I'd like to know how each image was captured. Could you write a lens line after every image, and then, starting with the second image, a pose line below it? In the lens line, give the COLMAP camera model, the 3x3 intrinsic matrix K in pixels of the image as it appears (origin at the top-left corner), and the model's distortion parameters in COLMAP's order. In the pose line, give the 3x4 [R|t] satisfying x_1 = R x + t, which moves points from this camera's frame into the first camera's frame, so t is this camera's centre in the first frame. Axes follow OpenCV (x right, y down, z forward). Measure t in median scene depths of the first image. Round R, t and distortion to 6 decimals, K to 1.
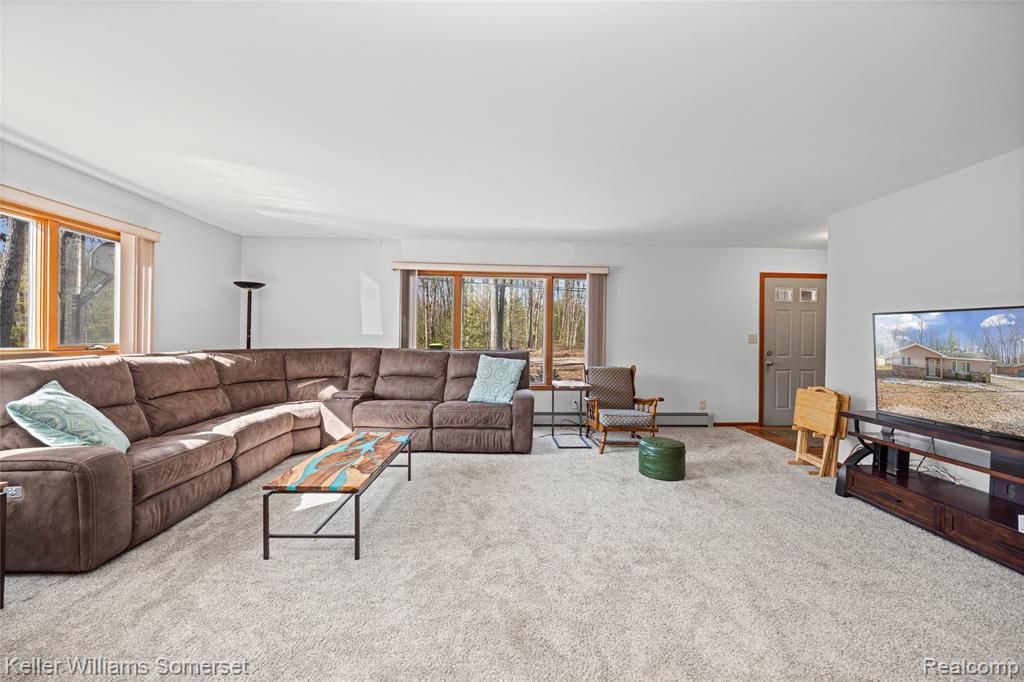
lens RADIAL K [[379.8, 0, 513.7], [0, 379.8, 335.4], [0, 0, 1]] dist [-0.002258, -0.001181]
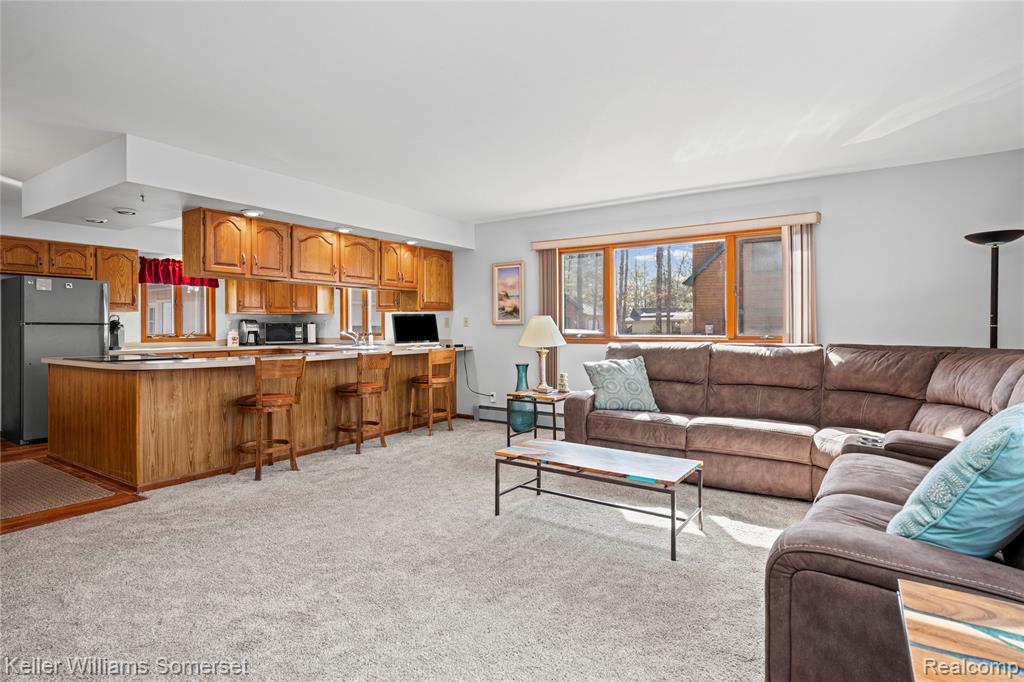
lens RADIAL K [[514.9, 0, 513.5], [0, 514.9, 328.0], [0, 0, 1]] dist [-0.004266, -0.001009]
pose [[-0.585184, -0.010444, -0.810833, 0.385667], [-0.002176, 0.999934, -0.011309, 0.016706], [0.810898, -0.004854, -0.585168, 0.907968]]
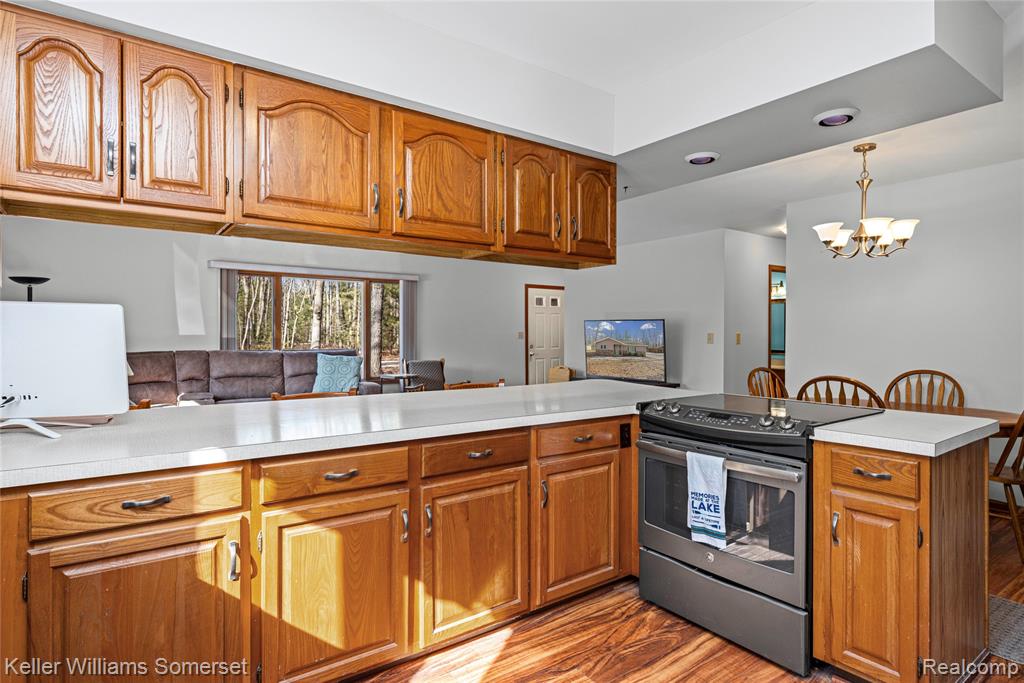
lens RADIAL K [[555.8, 0, 512.4], [0, 555.8, 336.4], [0, 0, 1]] dist [-0.002630, -0.000189]
pose [[0.835409, -0.015616, 0.549406, -0.502921], [0.010205, 0.999865, 0.012902, -0.013391], [-0.549534, -0.005172, 0.835456, -0.651919]]
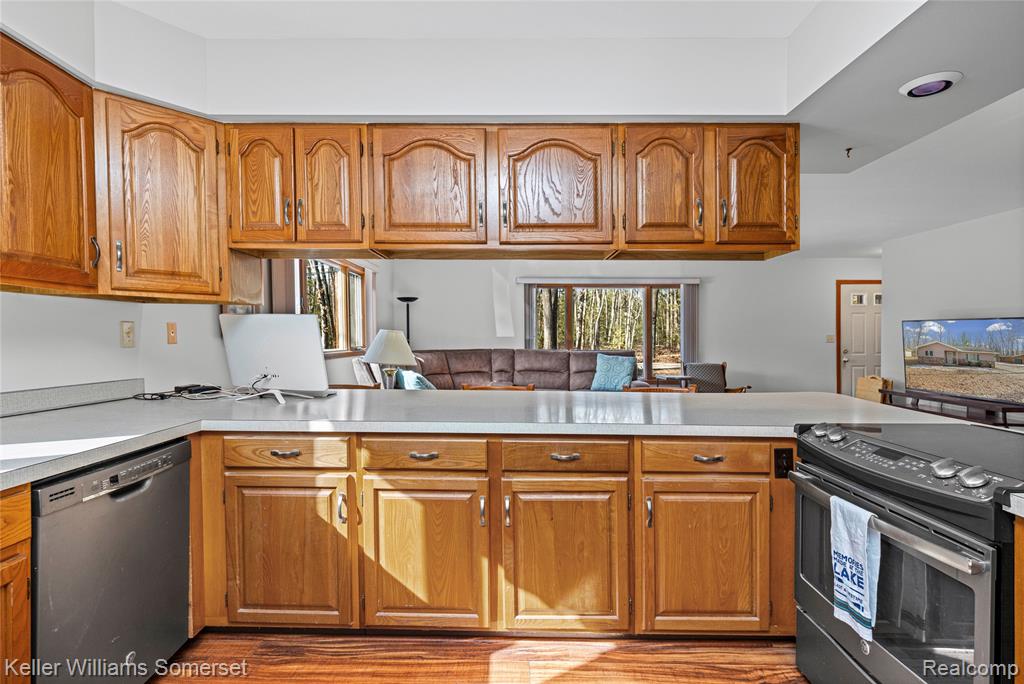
lens RADIAL K [[504.9, 0, 506.8], [0, 504.9, 348.5], [0, 0, 1]] dist [0.001152, 0.001376]
pose [[0.998001, -0.008247, -0.062662, -0.283549], [0.009858, 0.999628, 0.025435, -0.010082], [0.062429, -0.026001, 0.997711, -0.669329]]
